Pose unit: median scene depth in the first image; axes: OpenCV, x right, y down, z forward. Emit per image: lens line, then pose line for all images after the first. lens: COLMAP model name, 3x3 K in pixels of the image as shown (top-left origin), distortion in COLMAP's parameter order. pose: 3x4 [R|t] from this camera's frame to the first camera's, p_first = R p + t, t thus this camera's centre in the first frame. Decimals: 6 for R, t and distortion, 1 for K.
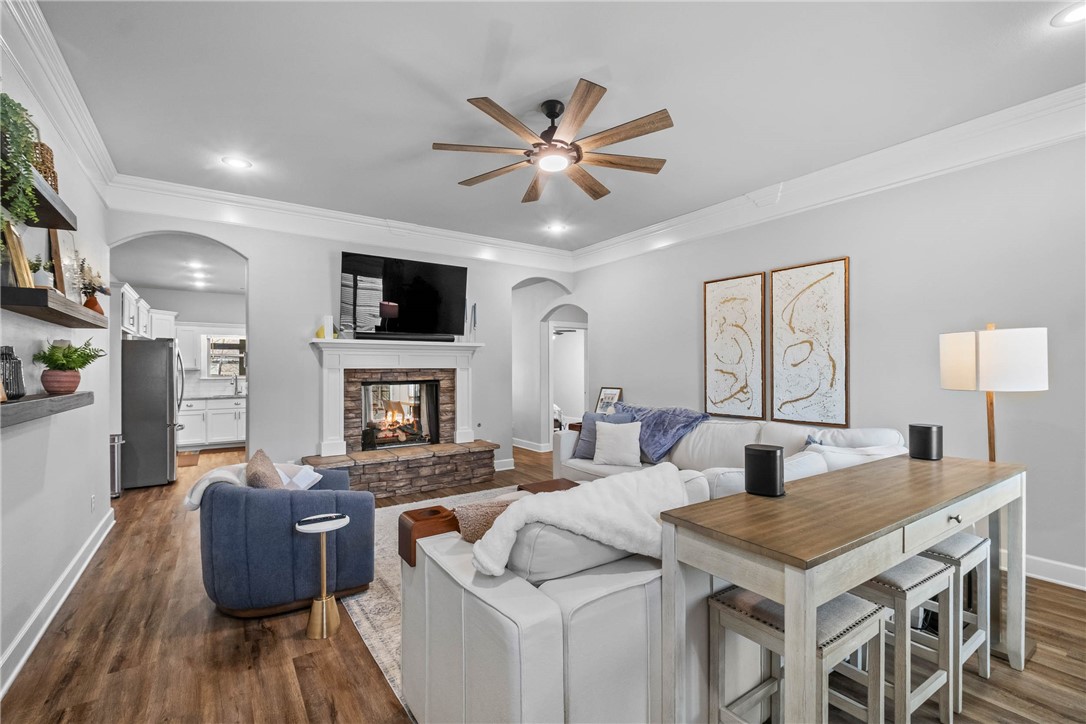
lens RADIAL K [[474.3, 0, 544.0], [0, 474.3, 368.4], [0, 0, 1]] dist [-0.003733, -0.001435]
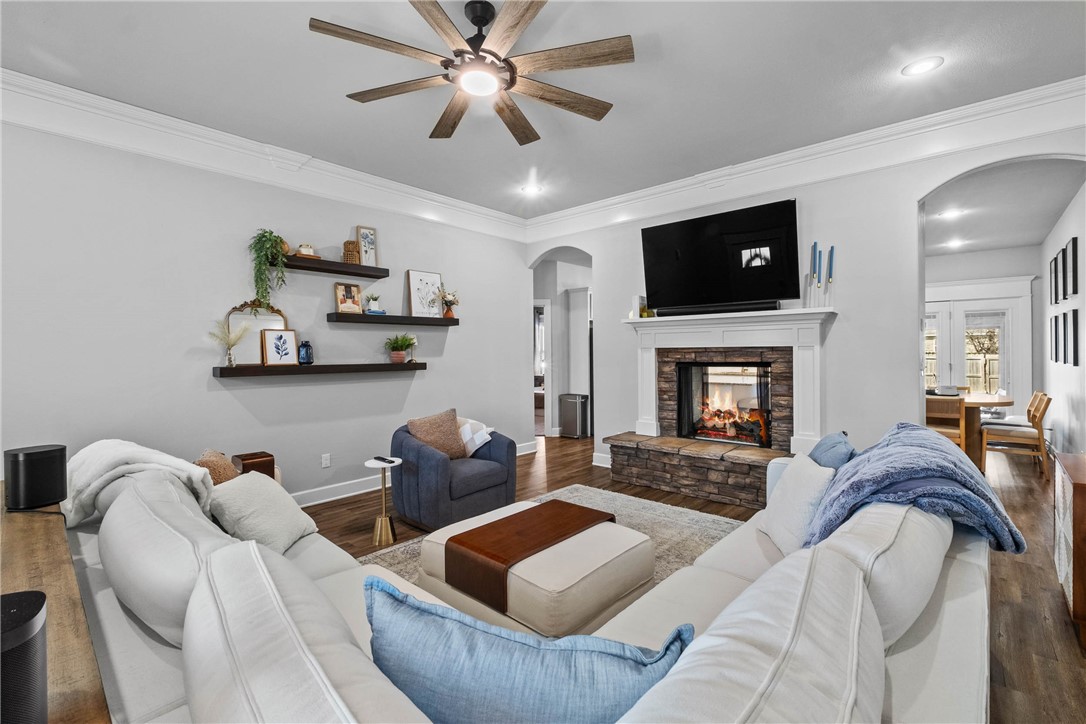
lens RADIAL K [[474.3, 0, 545.9], [0, 474.3, 352.4], [0, 0, 1]] dist [-0.003733, -0.001435]
pose [[0.234863, 0.004456, -0.972018, 0.446899], [0.007858, 0.999948, 0.006482, 0.001592], [0.971997, -0.009160, 0.234815, 0.527063]]
